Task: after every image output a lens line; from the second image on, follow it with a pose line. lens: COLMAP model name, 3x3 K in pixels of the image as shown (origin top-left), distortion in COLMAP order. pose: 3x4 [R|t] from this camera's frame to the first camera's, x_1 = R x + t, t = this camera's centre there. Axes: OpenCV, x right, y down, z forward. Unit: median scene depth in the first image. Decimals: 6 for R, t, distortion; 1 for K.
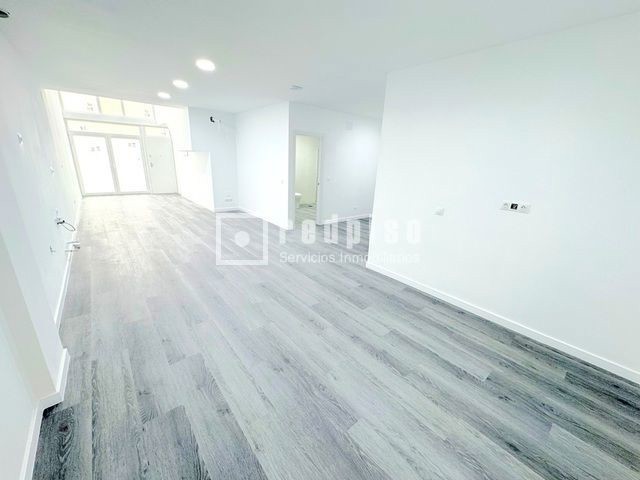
lens RADIAL K [[258.2, 0, 320.4], [0, 258.2, 240.2], [0, 0, 1]] dist [-0.000127, -0.000804]
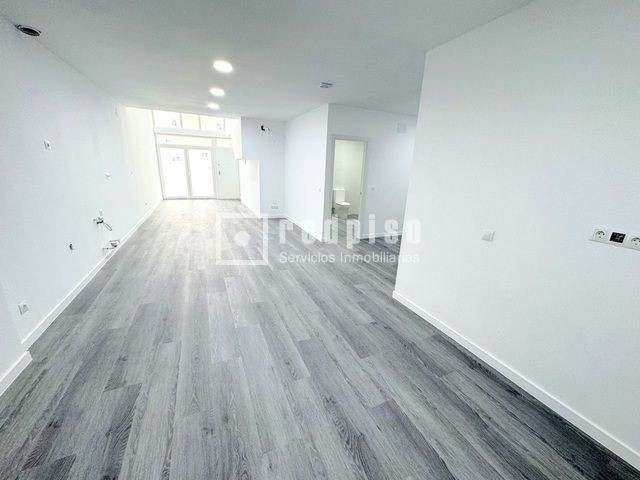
lens RADIAL K [[258.2, 0, 319.1], [0, 258.2, 240.7], [0, 0, 1]] dist [-0.000127, -0.000804]
pose [[0.961770, 0.071231, -0.264434, 0.170854], [-0.079895, 0.996557, -0.022142, -0.037489], [0.261947, 0.042422, 0.964150, 0.175985]]
